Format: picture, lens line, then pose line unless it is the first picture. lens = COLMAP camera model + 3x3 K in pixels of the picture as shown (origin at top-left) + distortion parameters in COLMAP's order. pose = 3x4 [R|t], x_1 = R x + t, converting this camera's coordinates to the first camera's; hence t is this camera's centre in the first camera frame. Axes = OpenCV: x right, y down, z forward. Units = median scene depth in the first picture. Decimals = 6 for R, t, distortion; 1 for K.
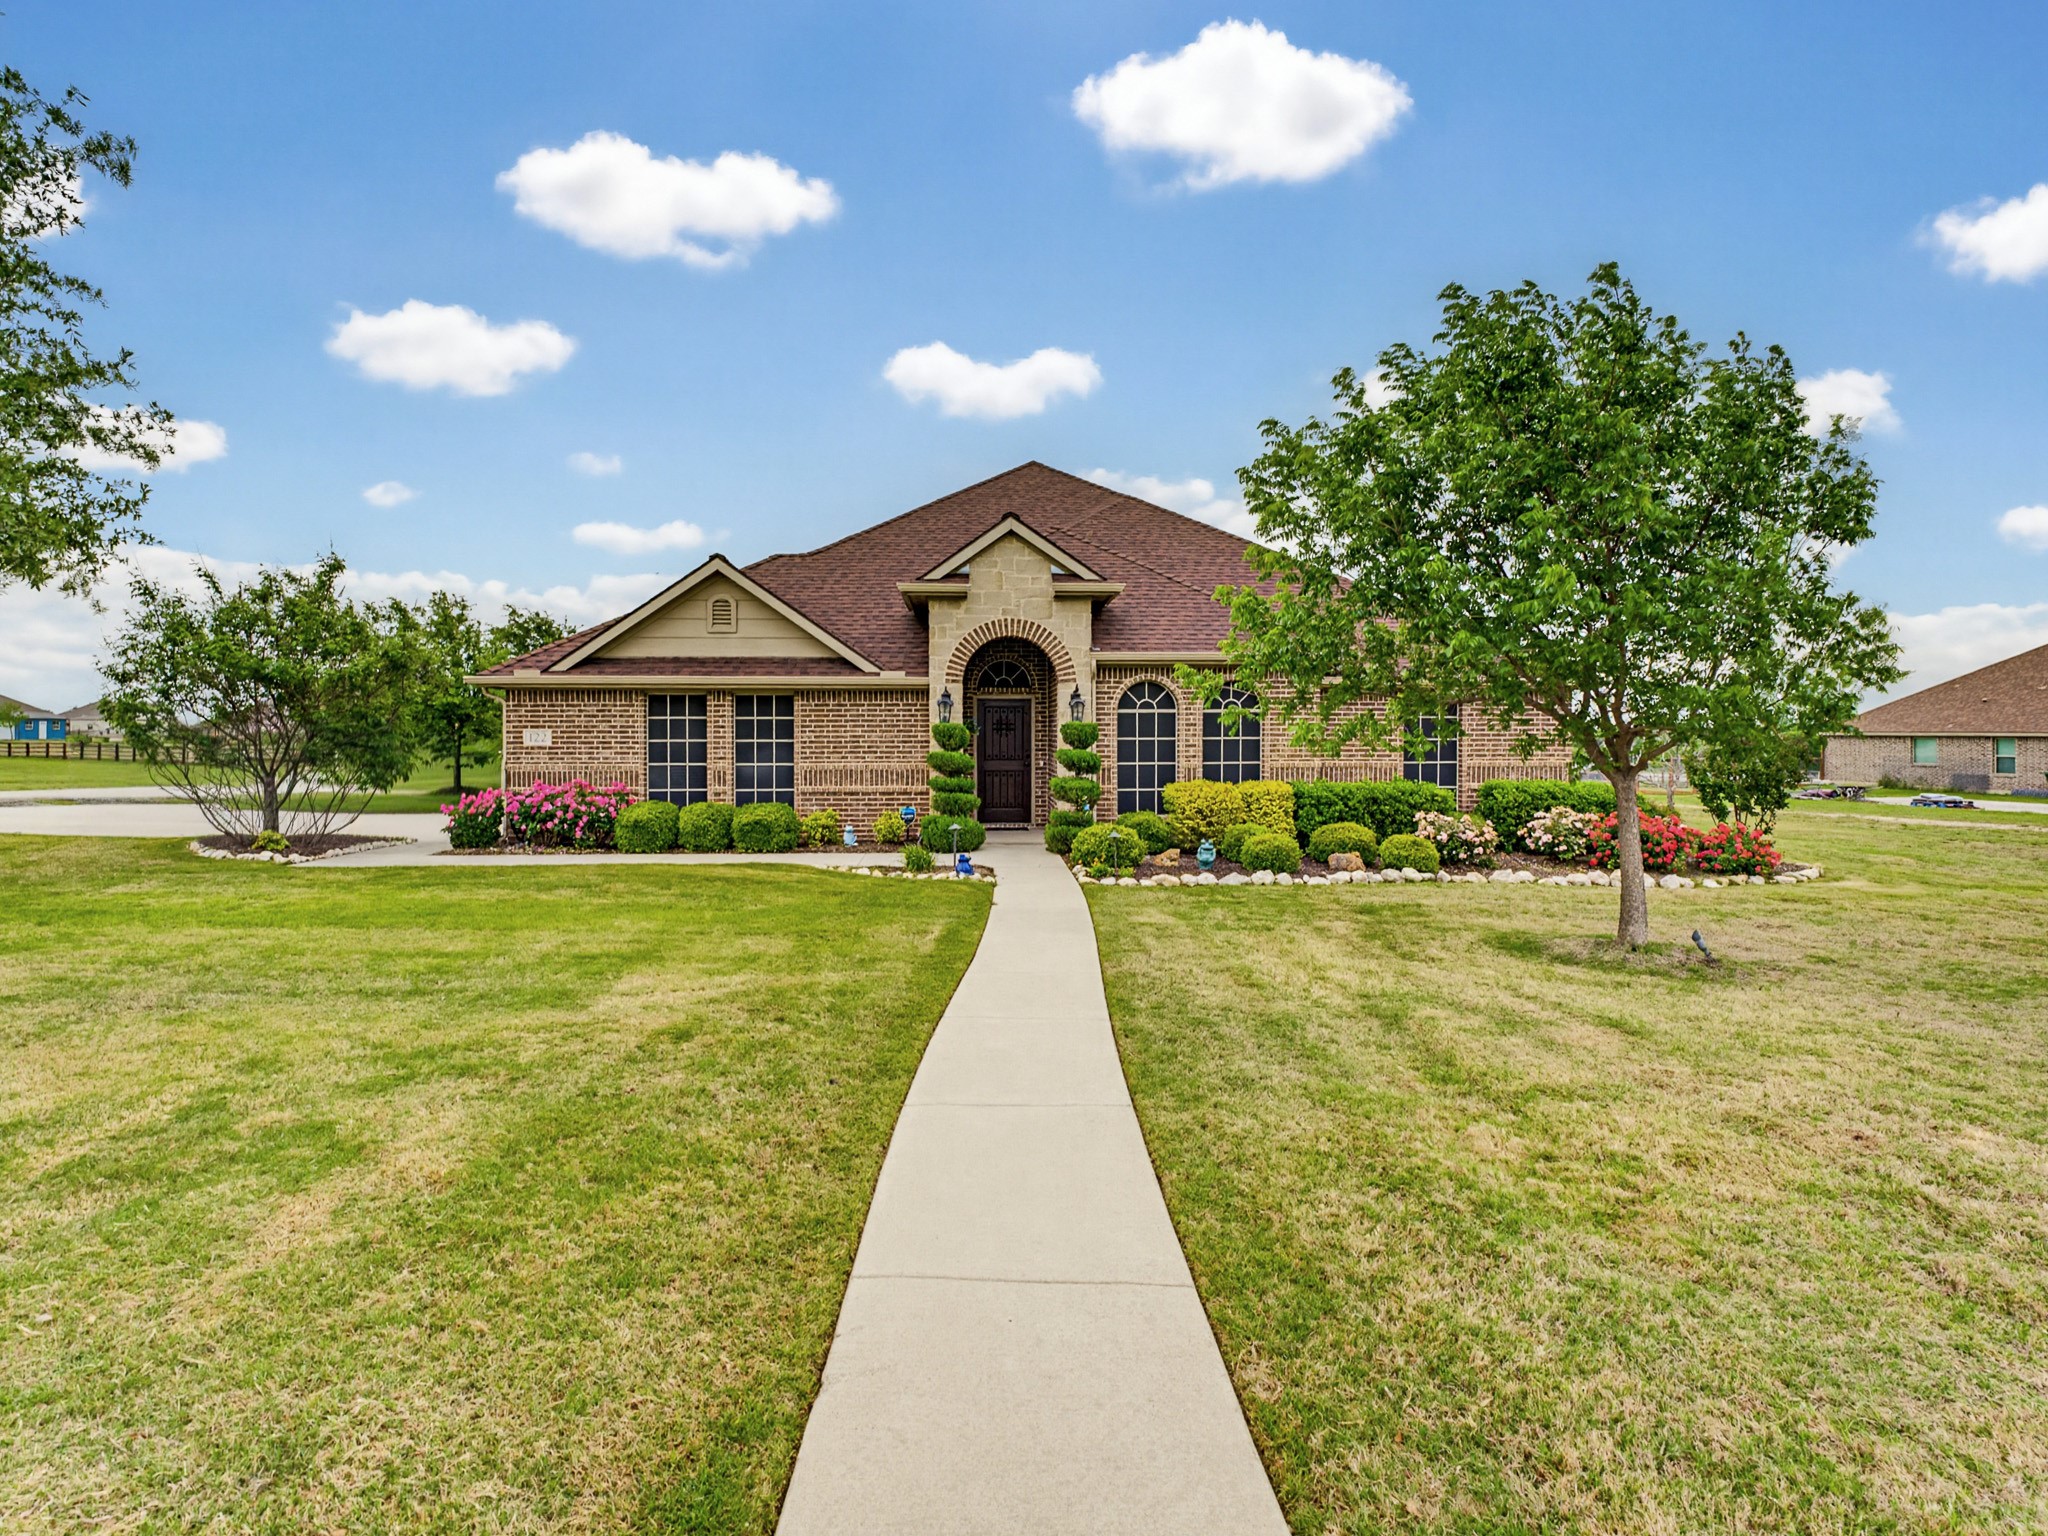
lens RADIAL K [[959.5, 0, 1018.9], [0, 959.5, 764.8], [0, 0, 1]] dist [-0.028350, 0.002502]
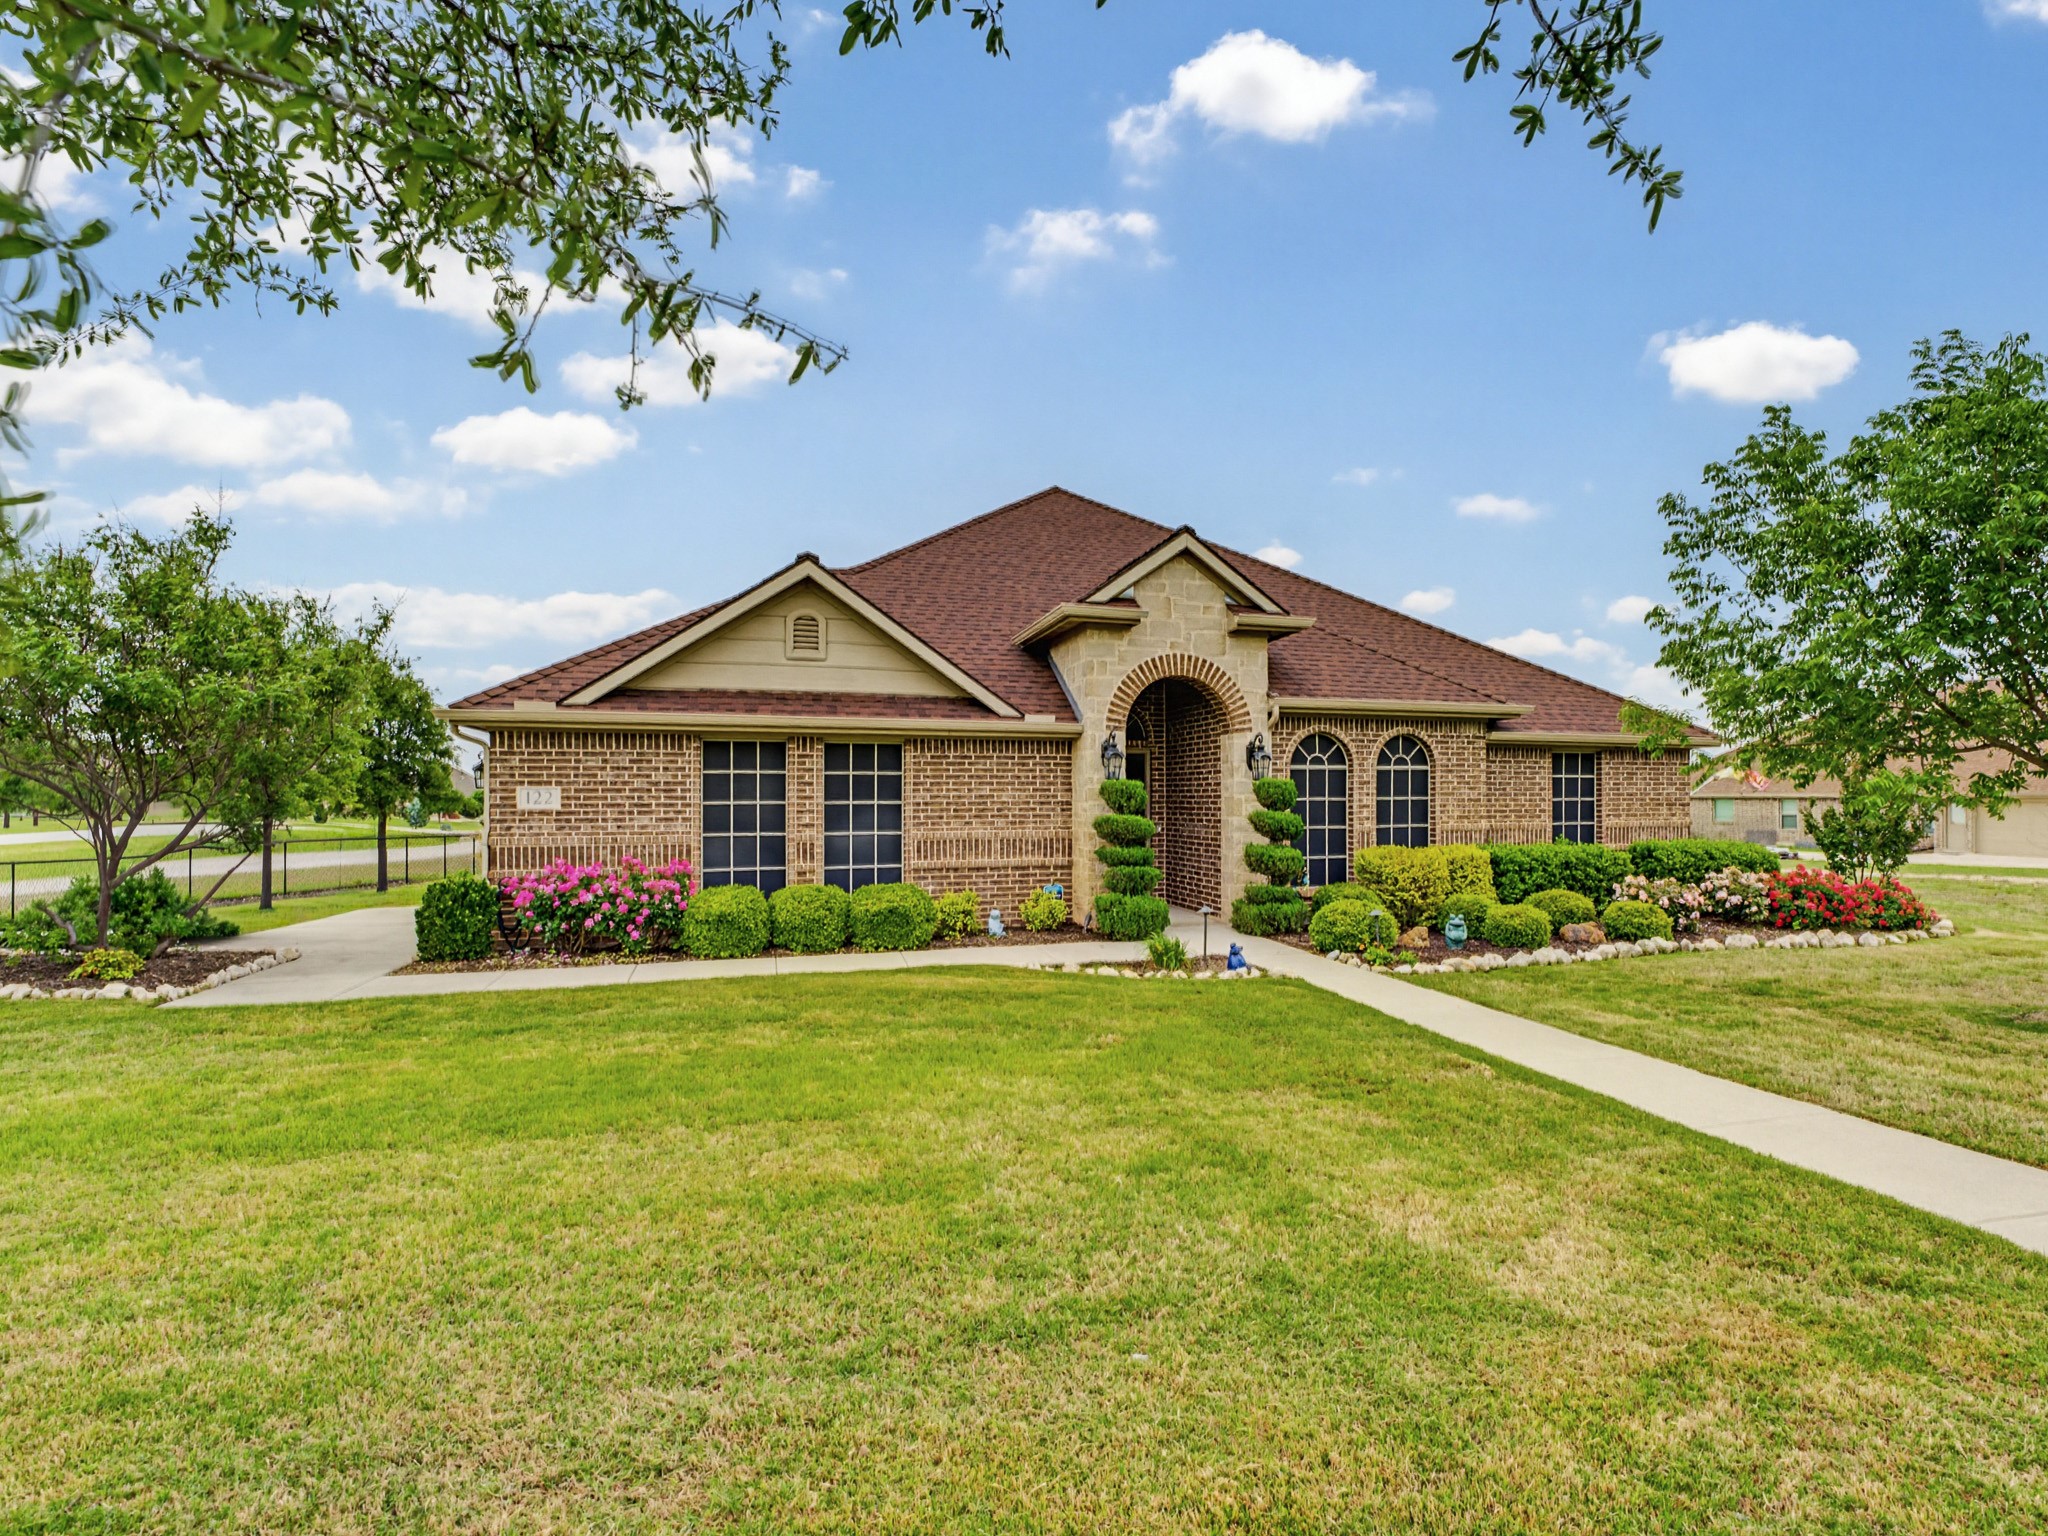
lens RADIAL K [[959.5, 0, 1065.5], [0, 959.5, 822.2], [0, 0, 1]] dist [-0.028350, 0.002502]
pose [[0.964025, -0.008213, 0.265686, -0.321311], [0.010181, 0.999930, -0.006030, -0.002949], [-0.265618, 0.008518, 0.964041, 0.221157]]
